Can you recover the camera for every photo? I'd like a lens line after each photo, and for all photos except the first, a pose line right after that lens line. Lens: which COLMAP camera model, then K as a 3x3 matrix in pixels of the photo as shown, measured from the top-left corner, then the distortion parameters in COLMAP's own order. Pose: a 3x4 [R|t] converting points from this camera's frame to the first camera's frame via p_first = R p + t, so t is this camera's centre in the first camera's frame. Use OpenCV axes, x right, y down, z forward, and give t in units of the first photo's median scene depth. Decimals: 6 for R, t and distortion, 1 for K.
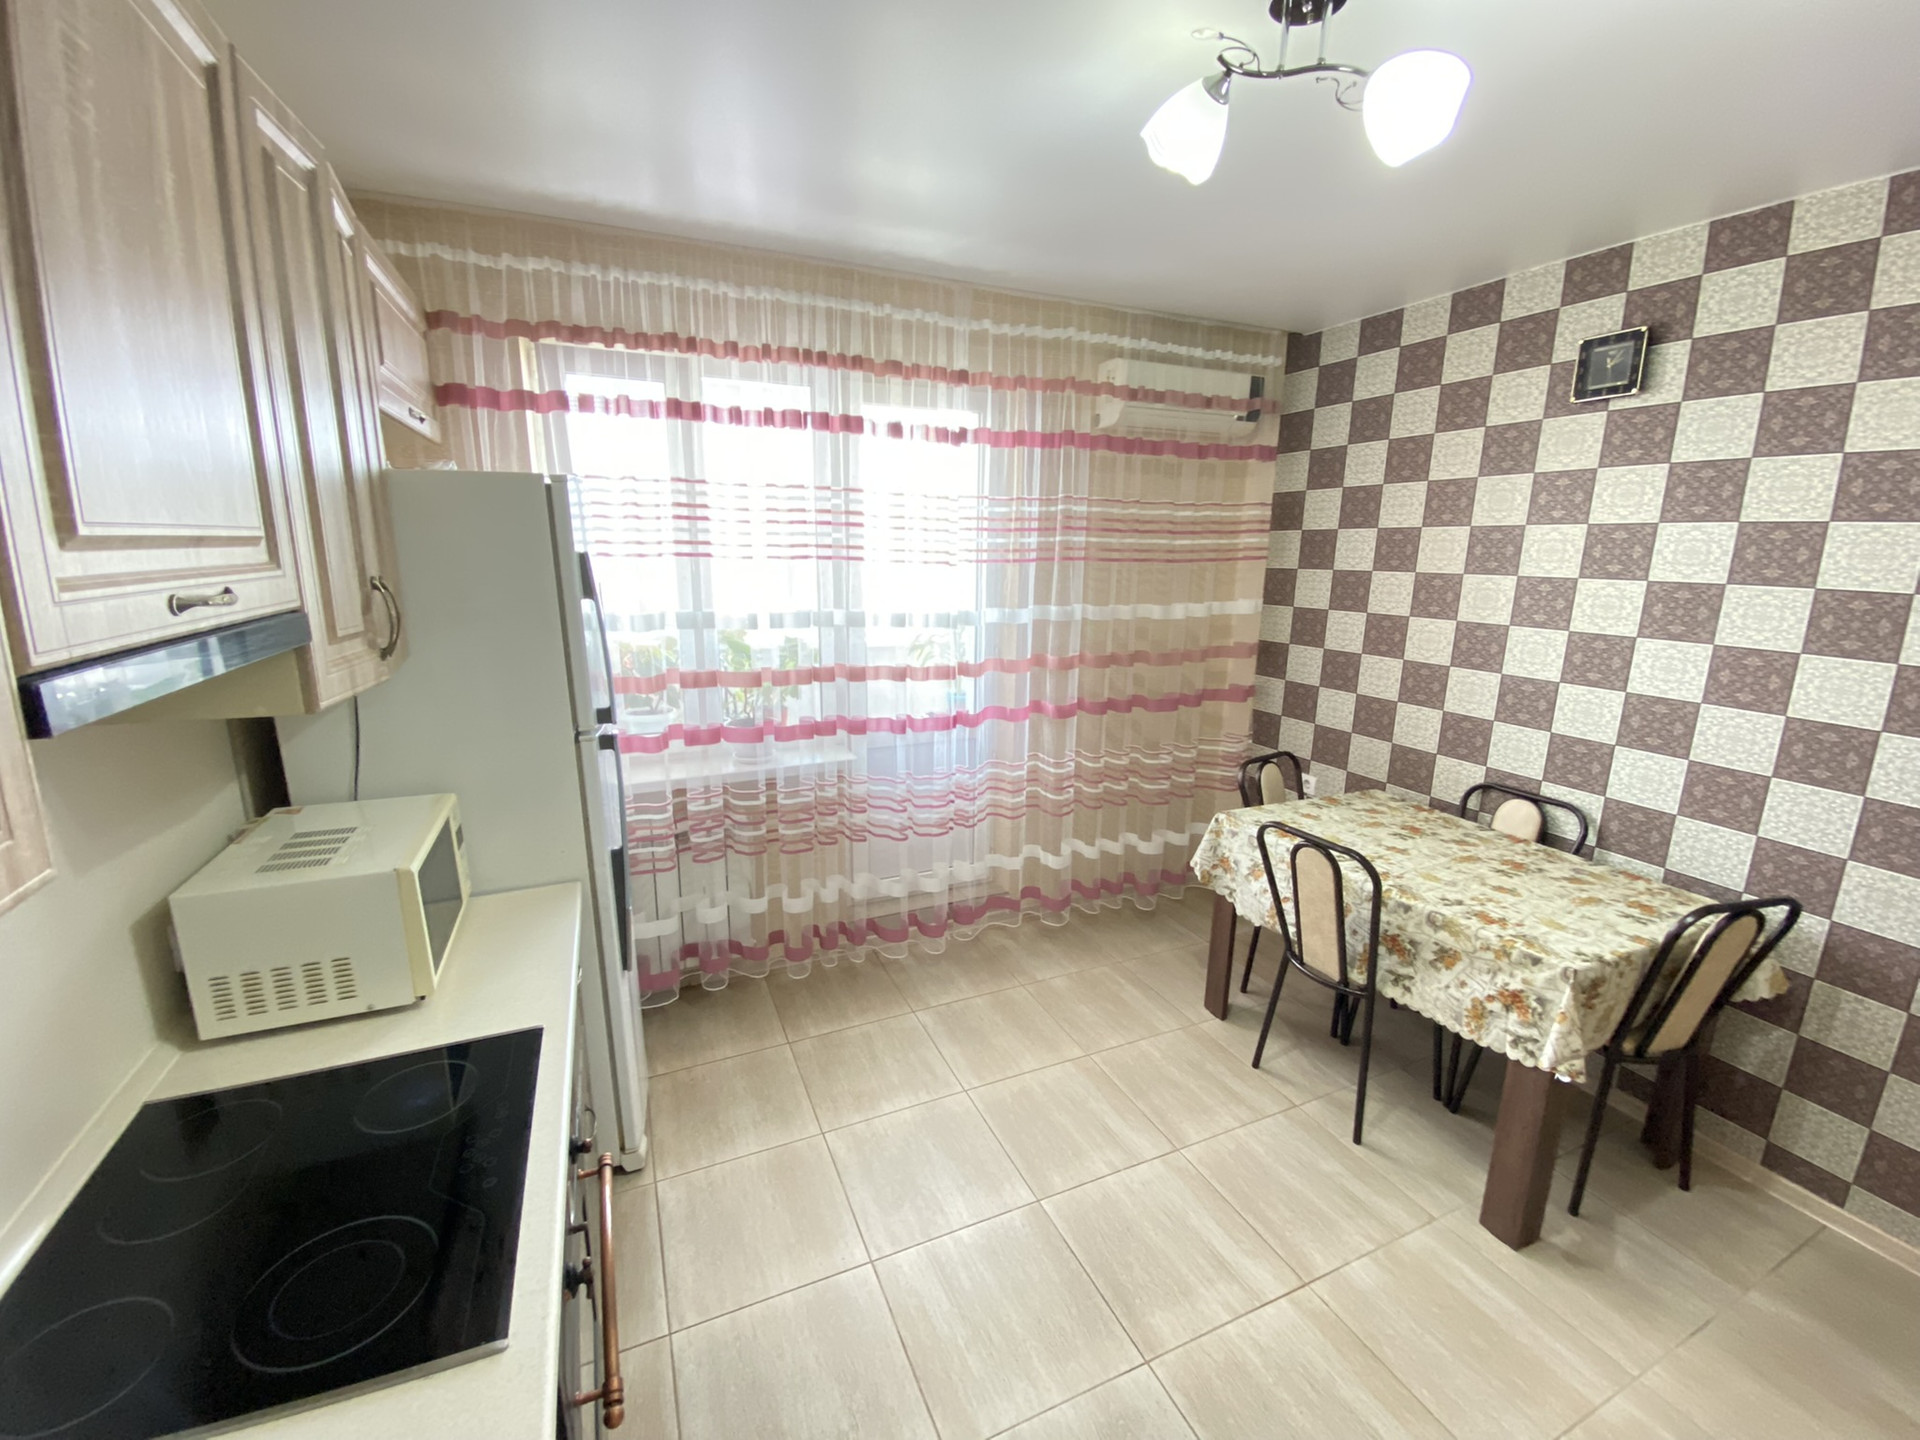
lens RADIAL K [[788.7, 0, 952.4], [0, 788.7, 720.6], [0, 0, 1]] dist [0.057780, -0.041640]
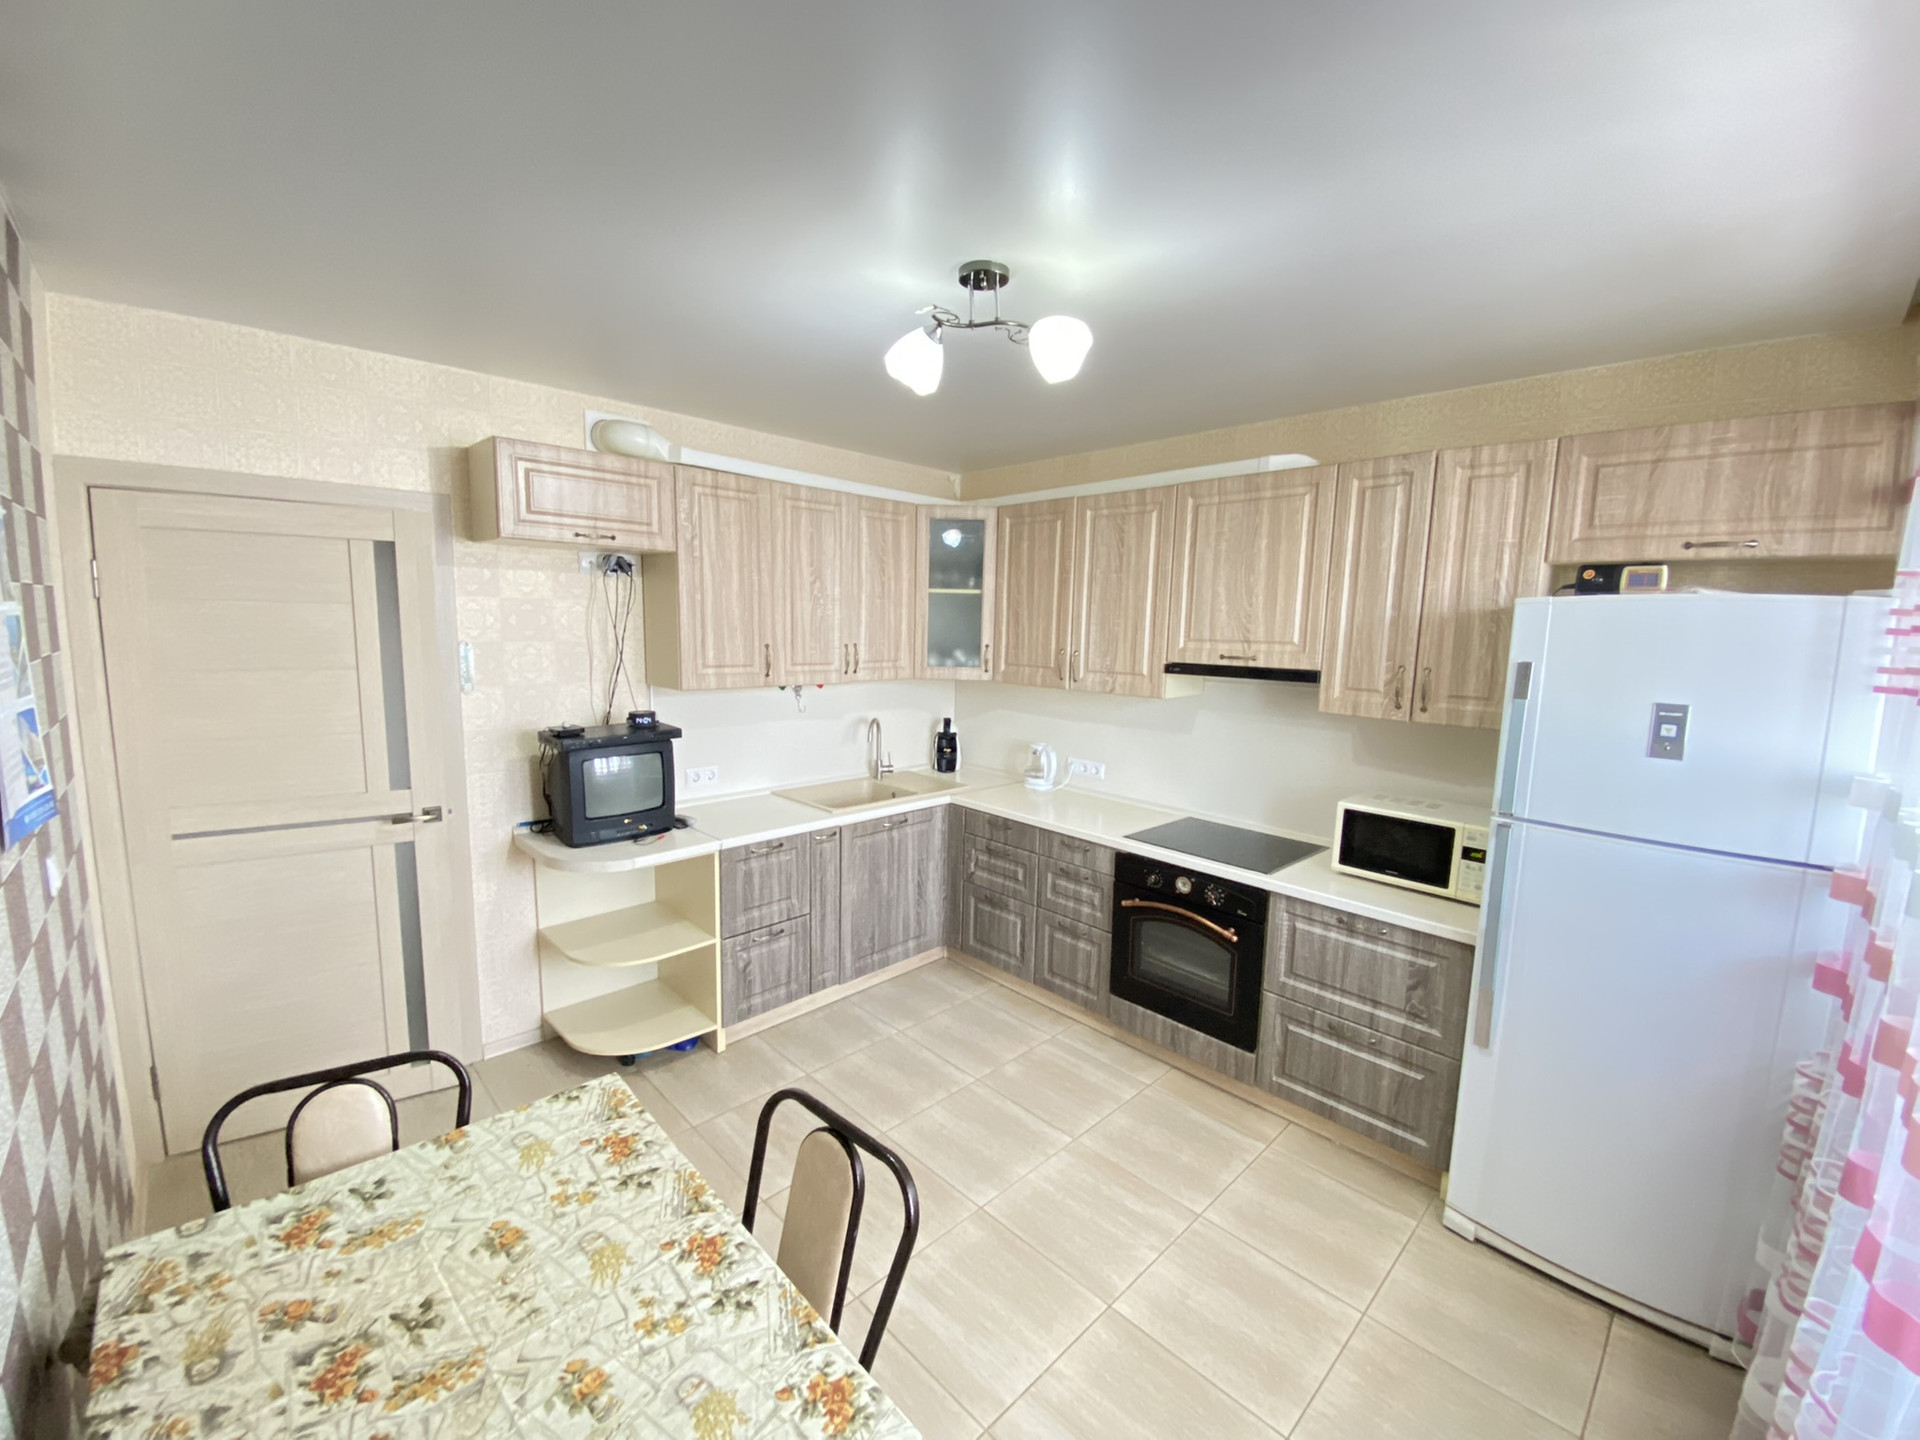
lens RADIAL K [[767.8, 0, 938.6], [0, 767.8, 717.1], [0, 0, 1]] dist [0.028027, -0.023656]
pose [[-0.945067, 0.010010, -0.326724, 0.474908], [-0.098968, 0.943855, 0.315187, -0.277740], [0.311535, 0.330208, -0.891015, 1.210235]]
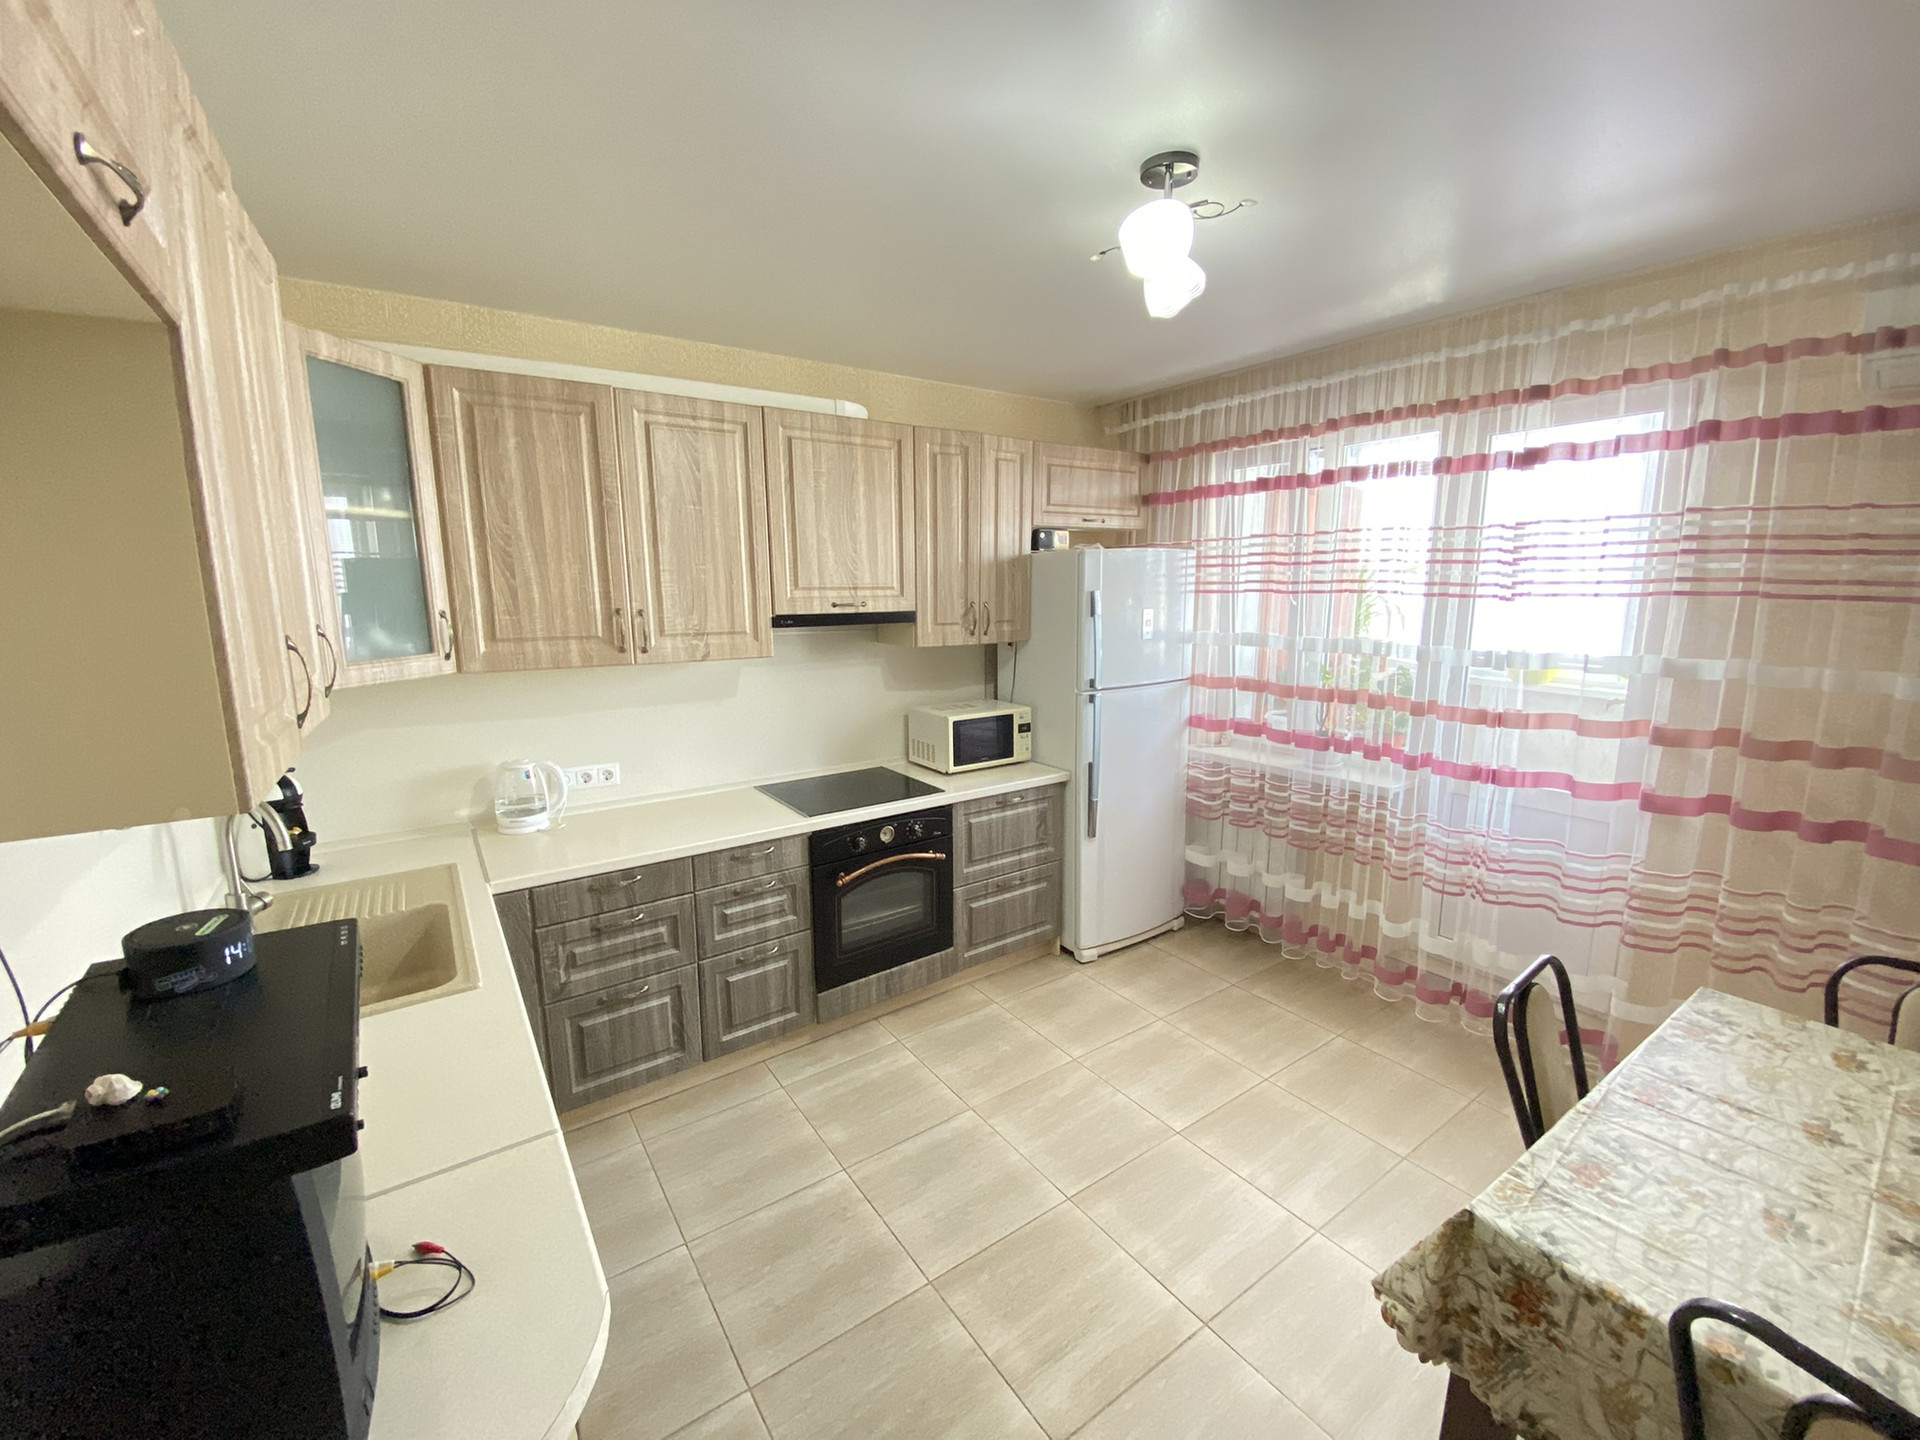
lens RADIAL K [[788.7, 0, 952.4], [0, 788.7, 720.6], [0, 0, 1]] dist [0.057780, -0.041640]
pose [[0.184060, 0.158352, -0.970076, 0.865453], [-0.198378, 0.972612, 0.121127, -0.054994], [0.962688, 0.170147, 0.210432, 0.255633]]
